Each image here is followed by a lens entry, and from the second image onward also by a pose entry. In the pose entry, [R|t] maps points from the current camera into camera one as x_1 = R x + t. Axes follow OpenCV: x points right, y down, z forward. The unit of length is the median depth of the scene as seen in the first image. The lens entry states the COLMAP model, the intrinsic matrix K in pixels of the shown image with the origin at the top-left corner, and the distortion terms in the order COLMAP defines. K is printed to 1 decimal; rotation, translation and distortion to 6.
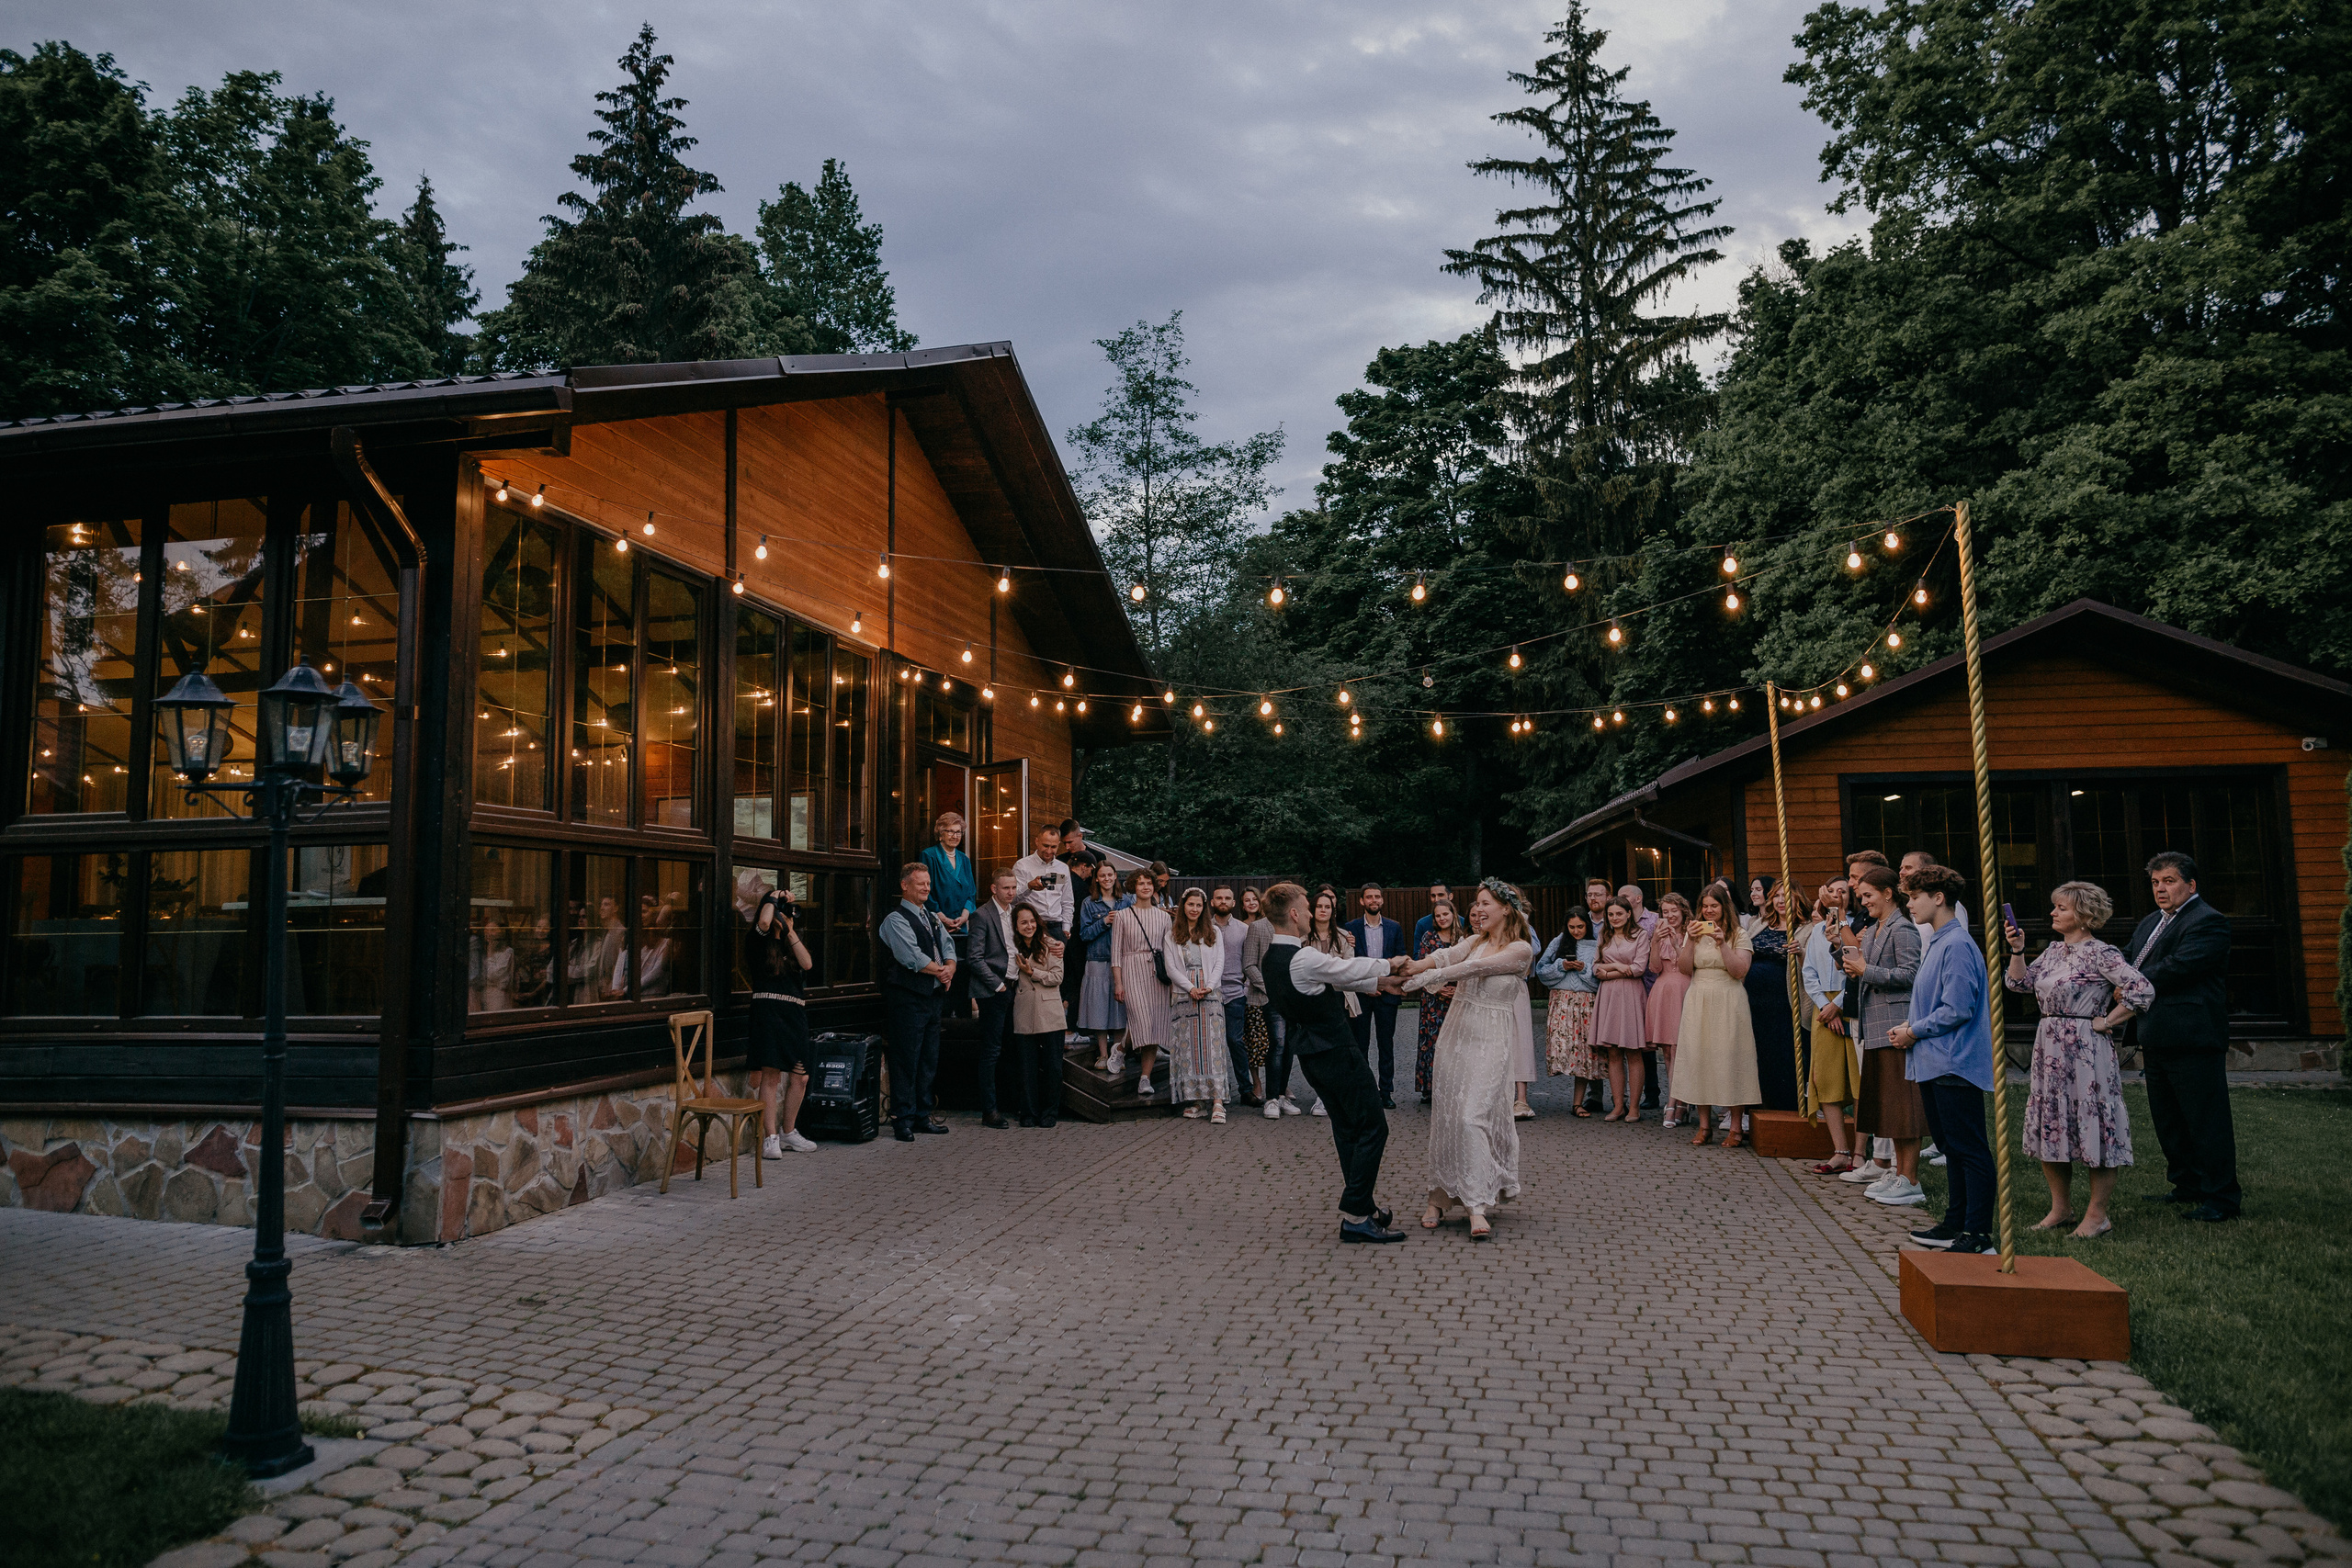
lens RADIAL K [[1612.3, 0, 1176.0], [0, 1612.3, 784.0], [0, 0, 1]] dist [-0.060436, 0.051319]
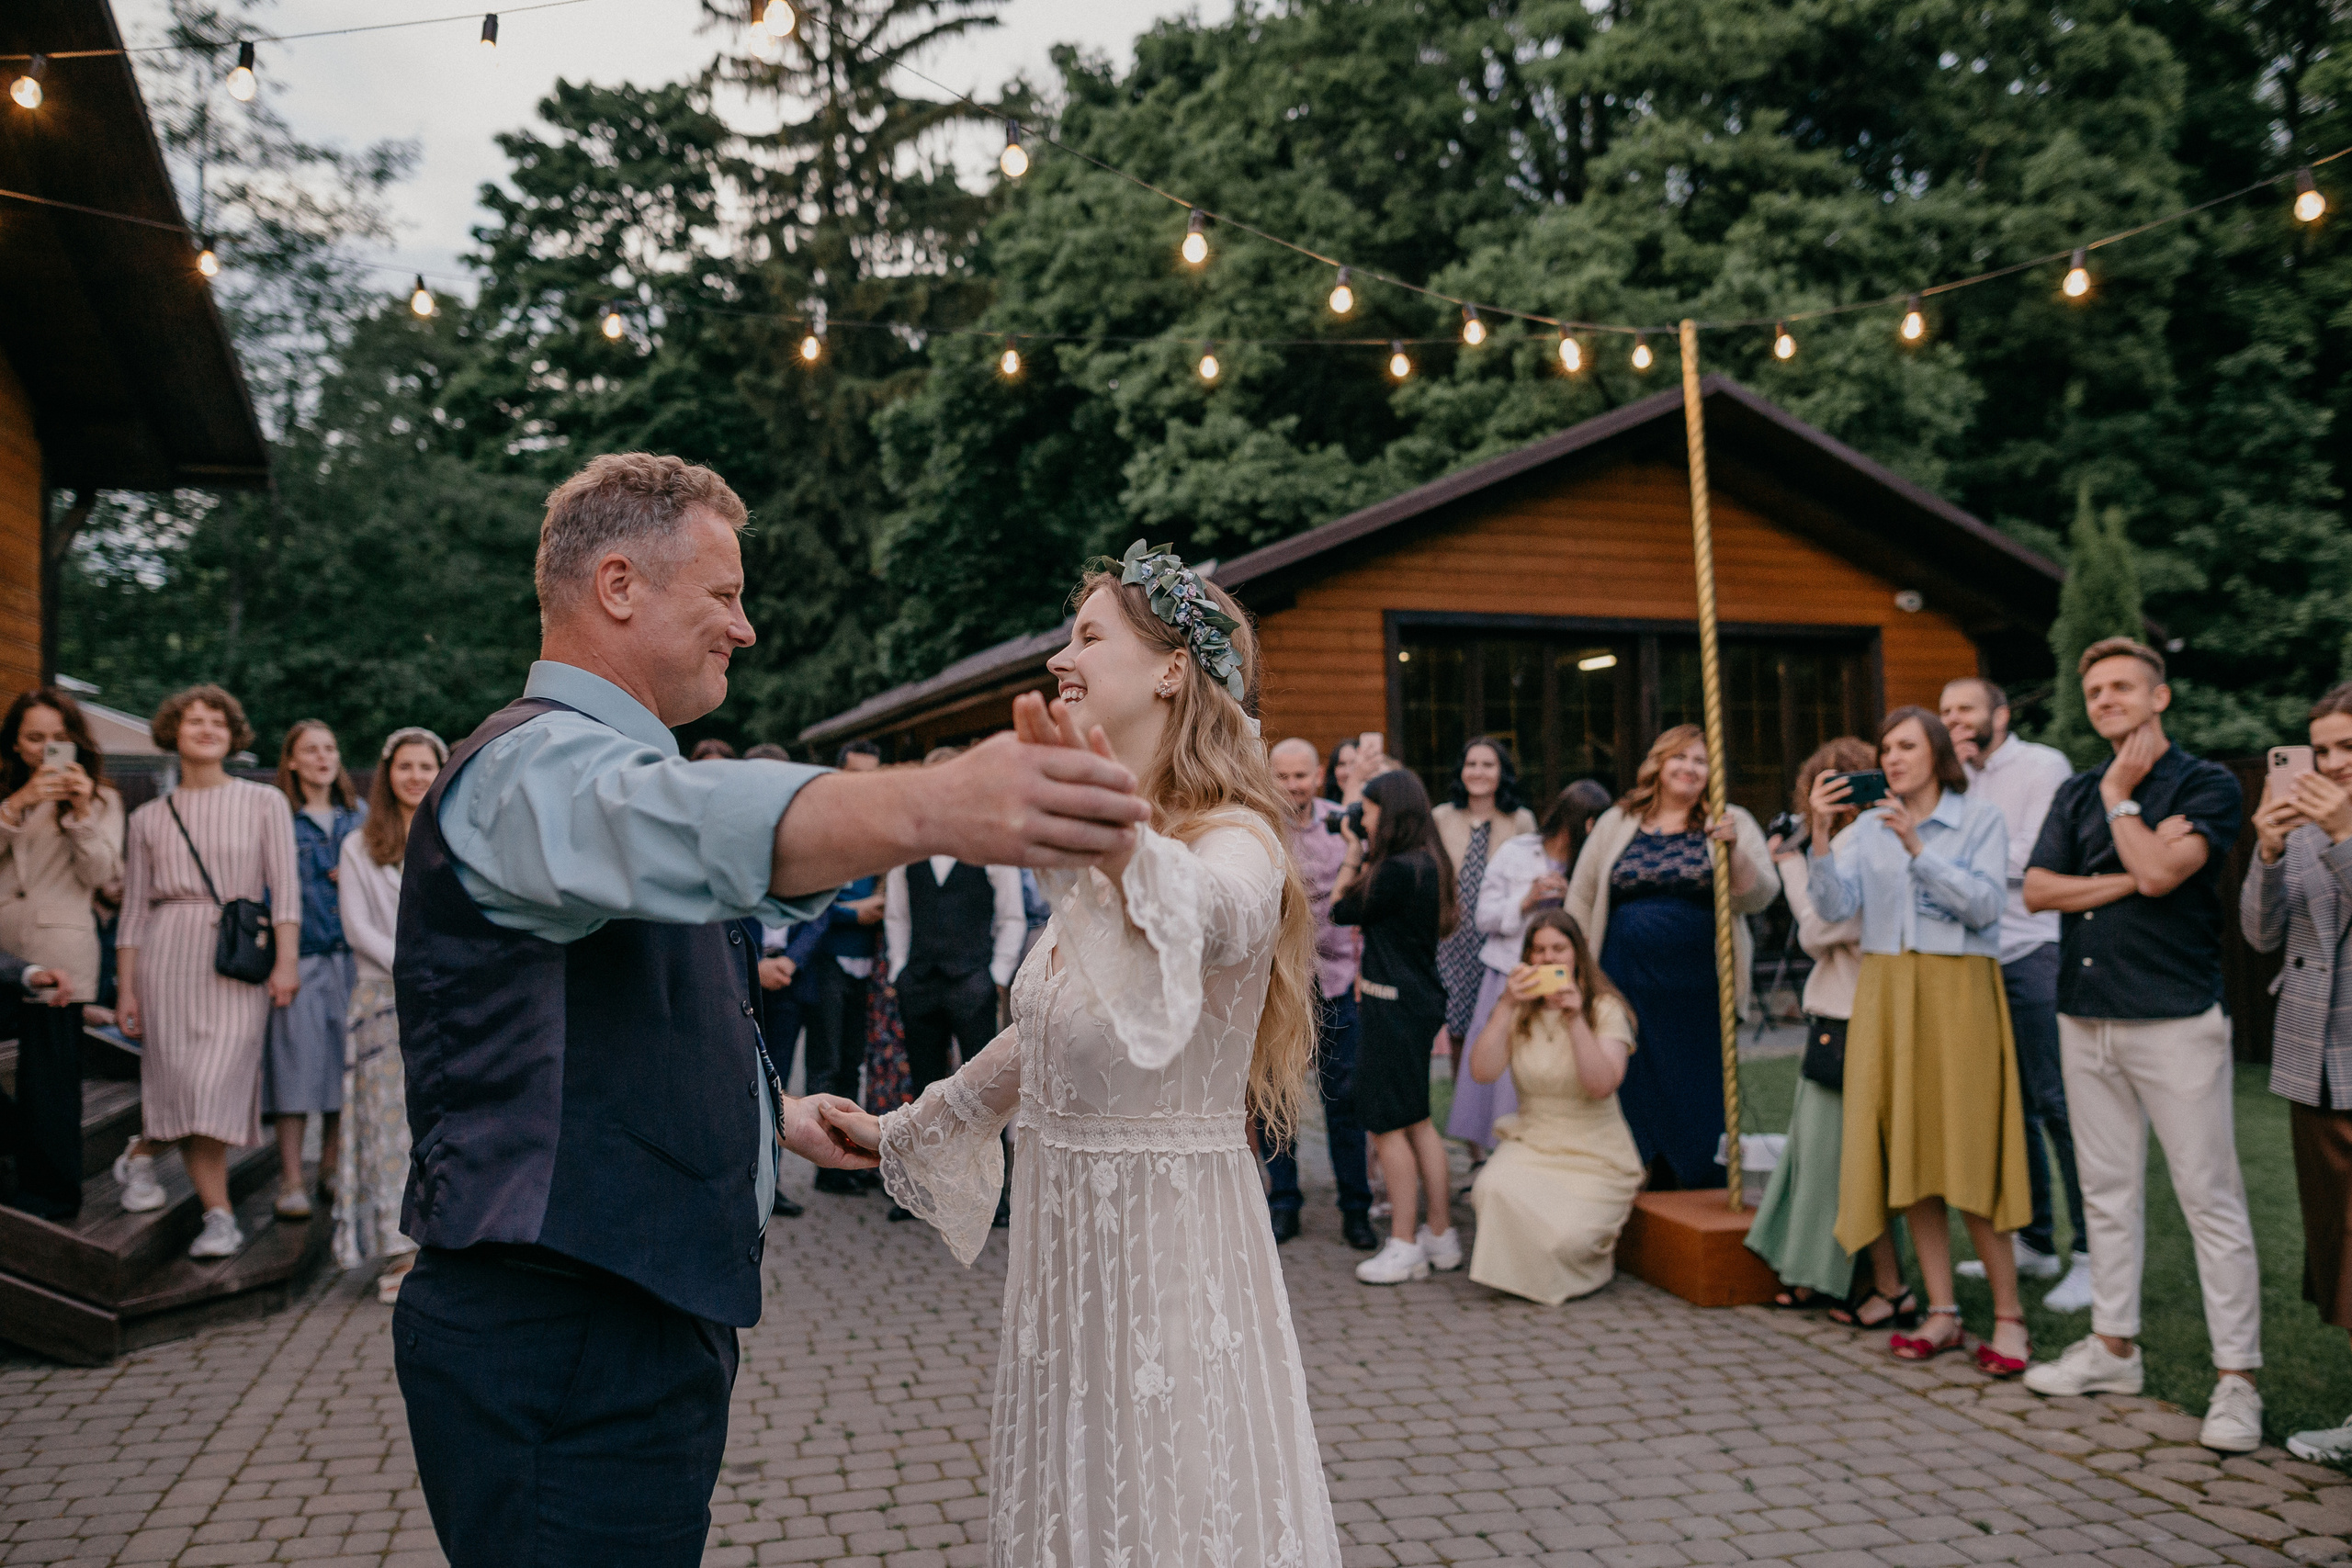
lens RADIAL K [[1775.5, 0, 1176.0], [0, 1775.5, 784.0], [0, 0, 1]] dist [-0.008417, 0.003314]
pose [[0.882503, 0.008311, 0.470233, -0.004901], [-0.034817, 0.998255, 0.047700, 0.012997], [-0.469016, -0.058467, 0.881252, 0.144198]]
